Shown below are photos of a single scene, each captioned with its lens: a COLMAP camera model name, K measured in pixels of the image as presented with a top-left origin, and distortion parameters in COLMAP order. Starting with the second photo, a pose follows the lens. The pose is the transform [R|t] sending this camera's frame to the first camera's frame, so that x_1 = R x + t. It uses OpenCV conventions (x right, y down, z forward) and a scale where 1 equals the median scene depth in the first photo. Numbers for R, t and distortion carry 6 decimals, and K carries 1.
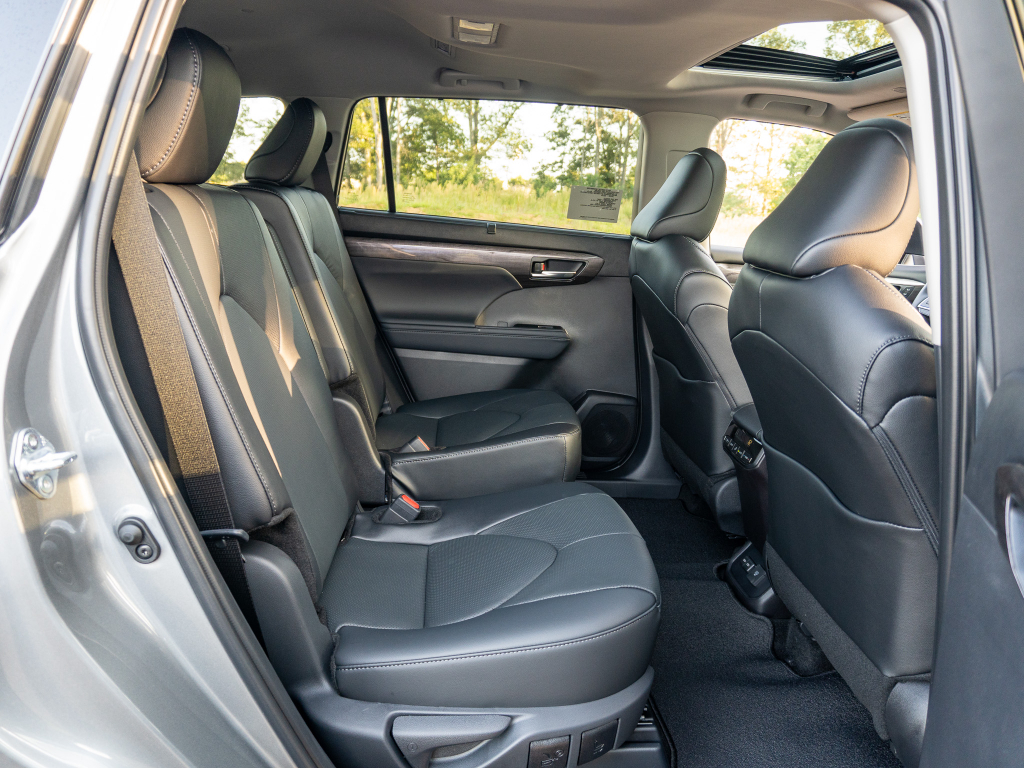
lens RADIAL K [[766.6, 0, 513.5], [0, 766.6, 385.3], [0, 0, 1]] dist [-0.025590, 0.013901]
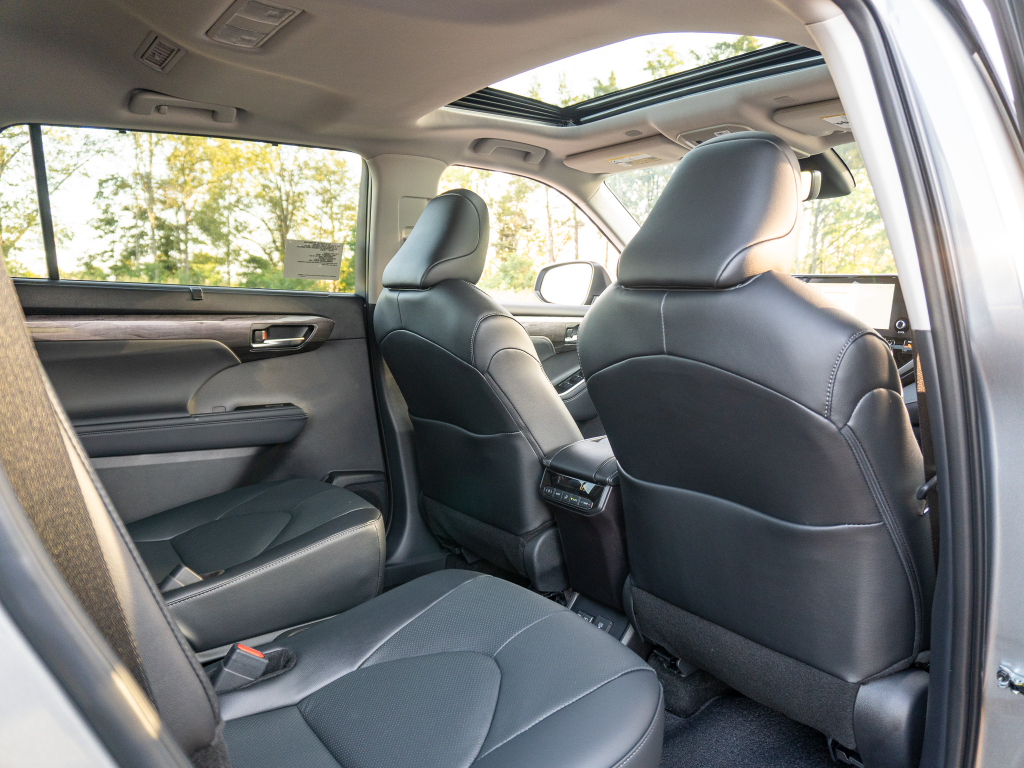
lens RADIAL K [[766.6, 0, 501.1], [0, 766.6, 391.2], [0, 0, 1]] dist [-0.025590, 0.013901]
pose [[0.859968, -0.119832, 0.496080, -0.161039], [0.167972, 0.984344, -0.053408, -0.005276], [-0.481913, 0.129257, 0.866633, 0.152083]]
